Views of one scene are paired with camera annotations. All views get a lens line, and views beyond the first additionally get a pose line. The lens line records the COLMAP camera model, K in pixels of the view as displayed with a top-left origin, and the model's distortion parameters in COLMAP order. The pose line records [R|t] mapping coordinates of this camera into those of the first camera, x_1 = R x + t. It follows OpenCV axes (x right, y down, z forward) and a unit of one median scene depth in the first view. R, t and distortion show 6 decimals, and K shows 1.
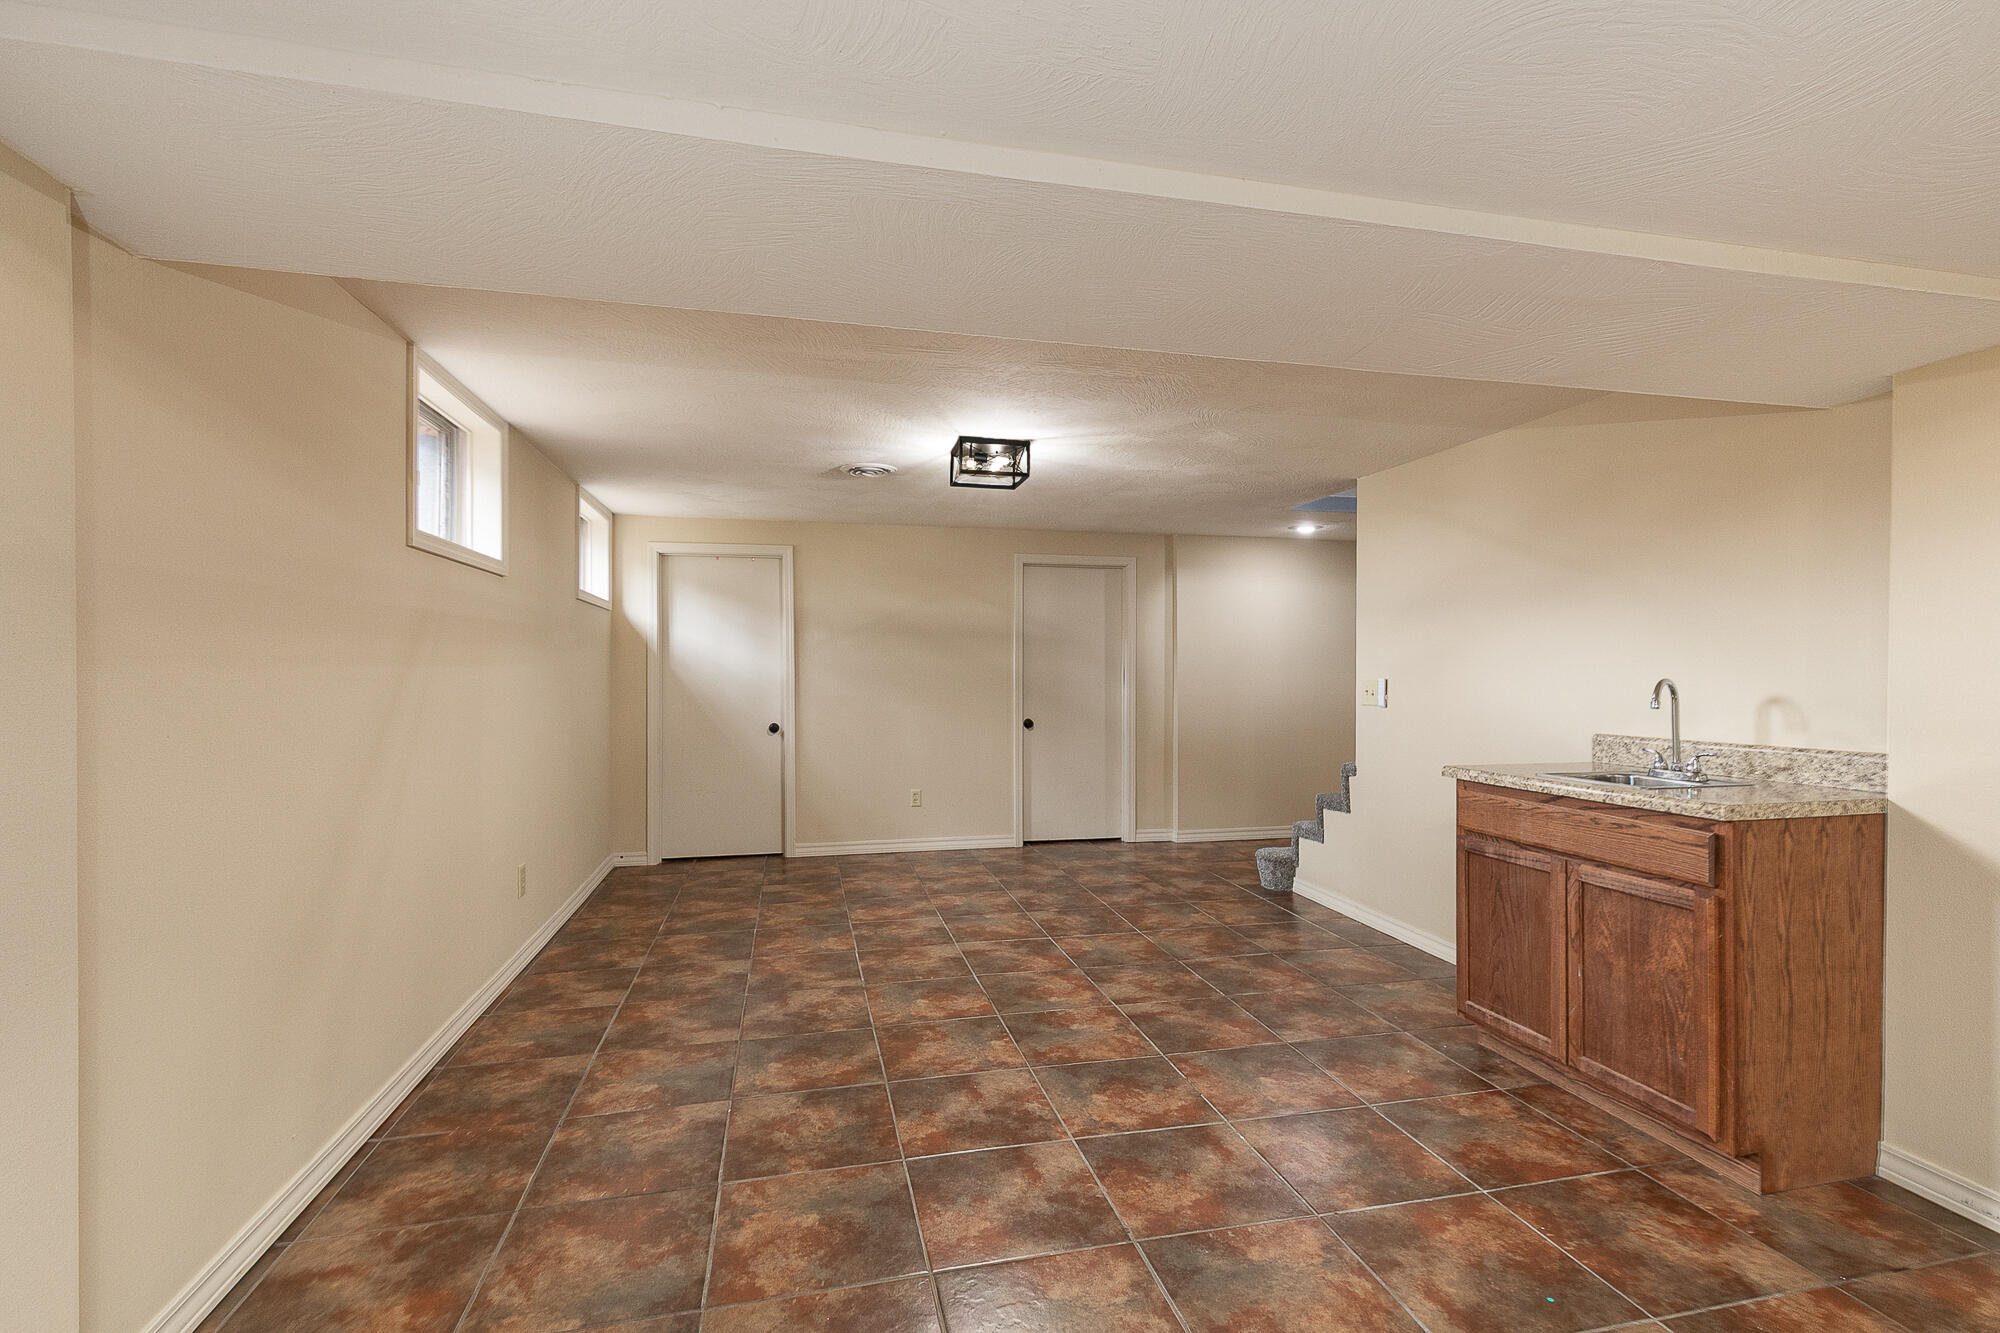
lens RADIAL K [[914.1, 0, 1000.9], [0, 914.1, 671.5], [0, 0, 1]] dist [0.005877, 0.000661]
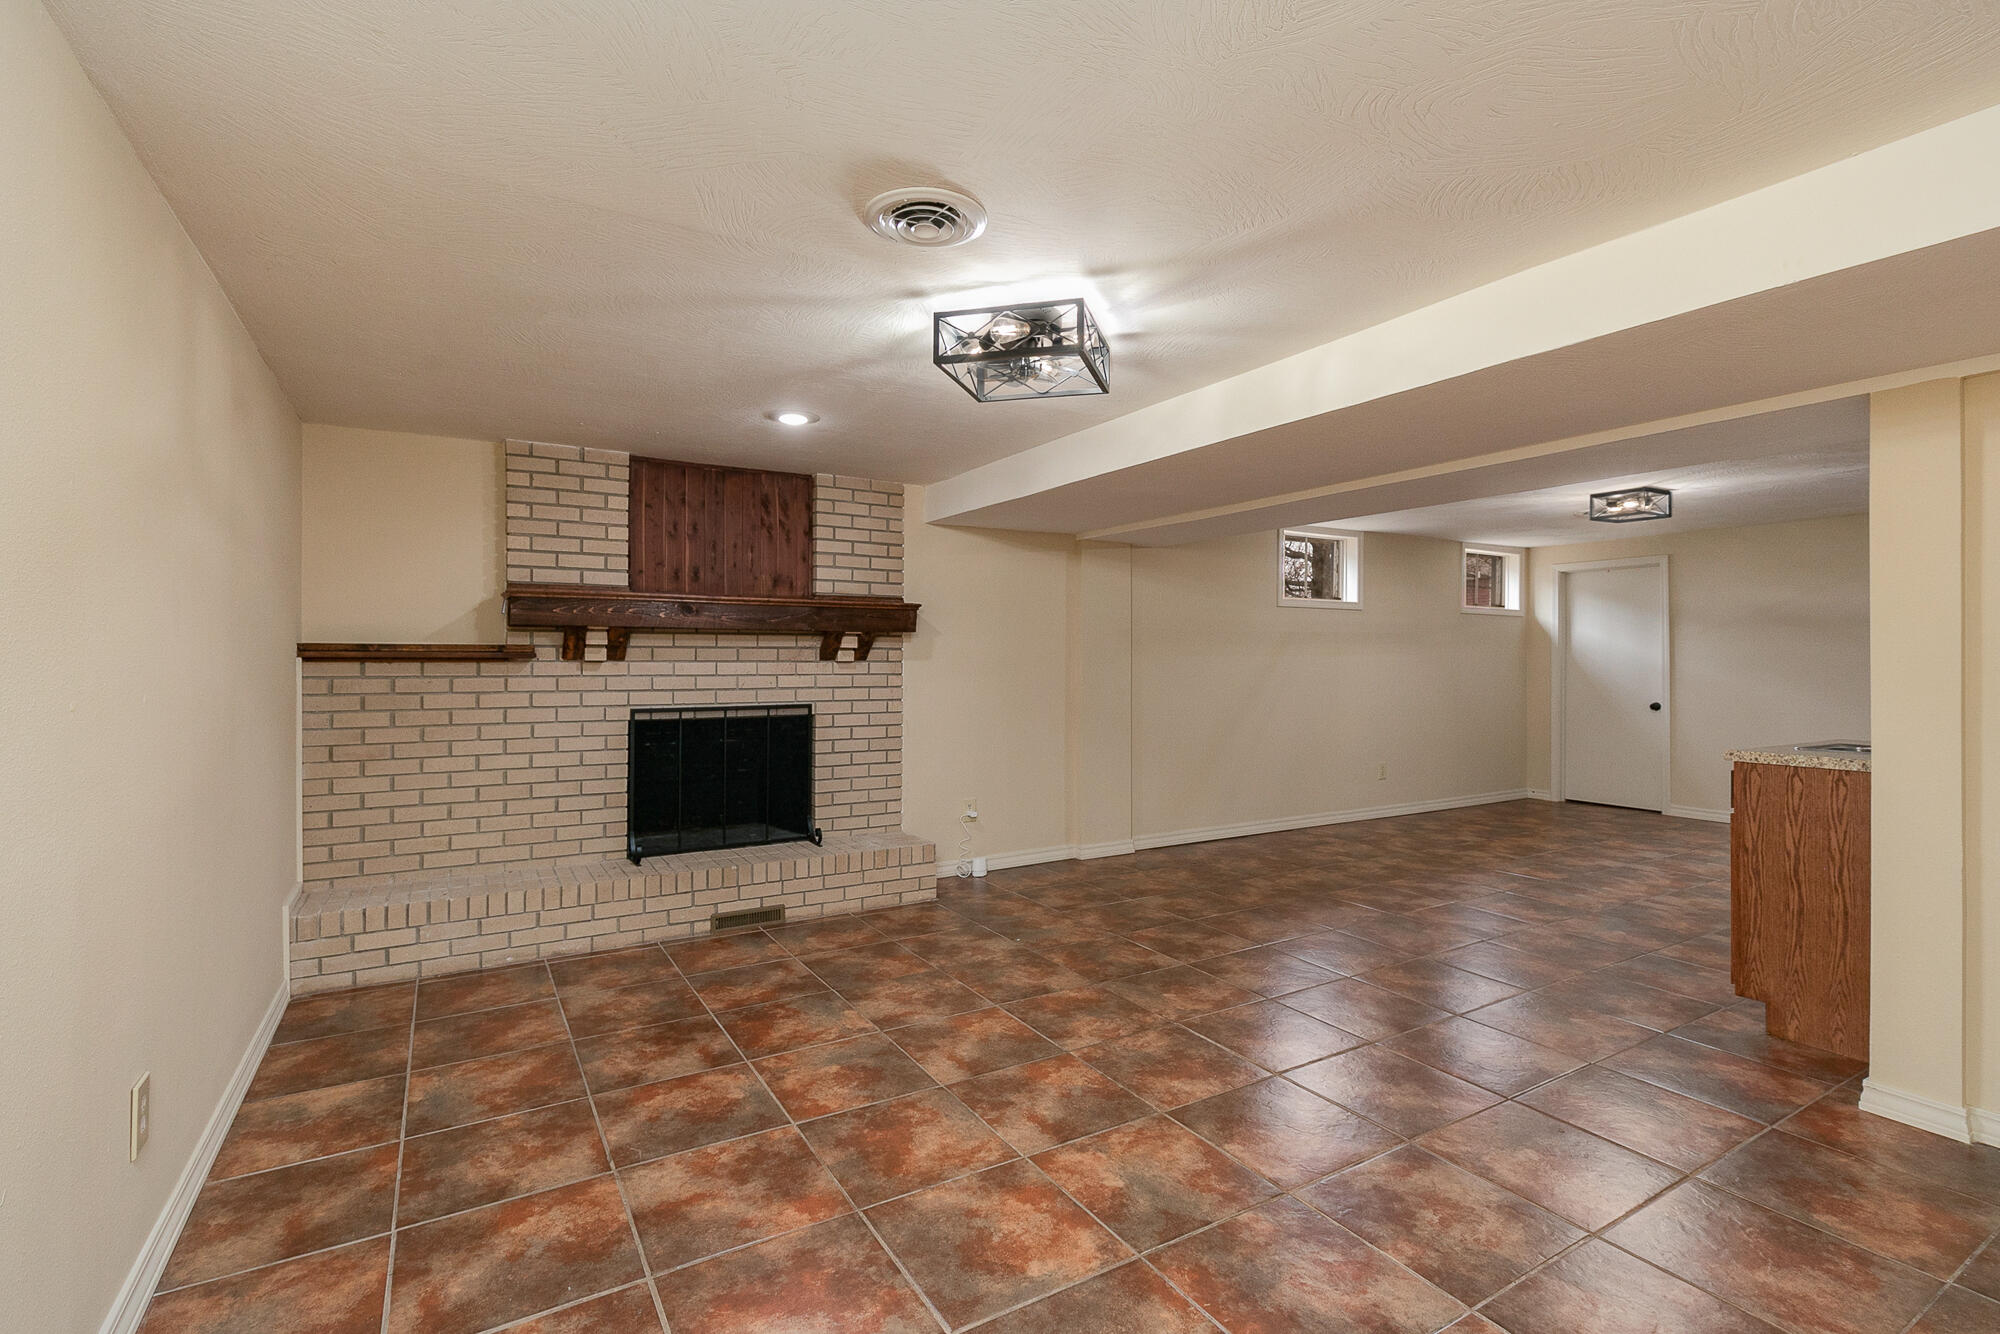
lens RADIAL K [[919.1, 0, 1002.6], [0, 919.1, 660.4], [0, 0, 1]] dist [-0.000891, -0.000130]
pose [[0.298475, 0.002550, -0.954414, 0.683014], [-0.003832, 0.999992, 0.001474, 0.002506], [0.954410, 0.003218, 0.298482, -0.196259]]
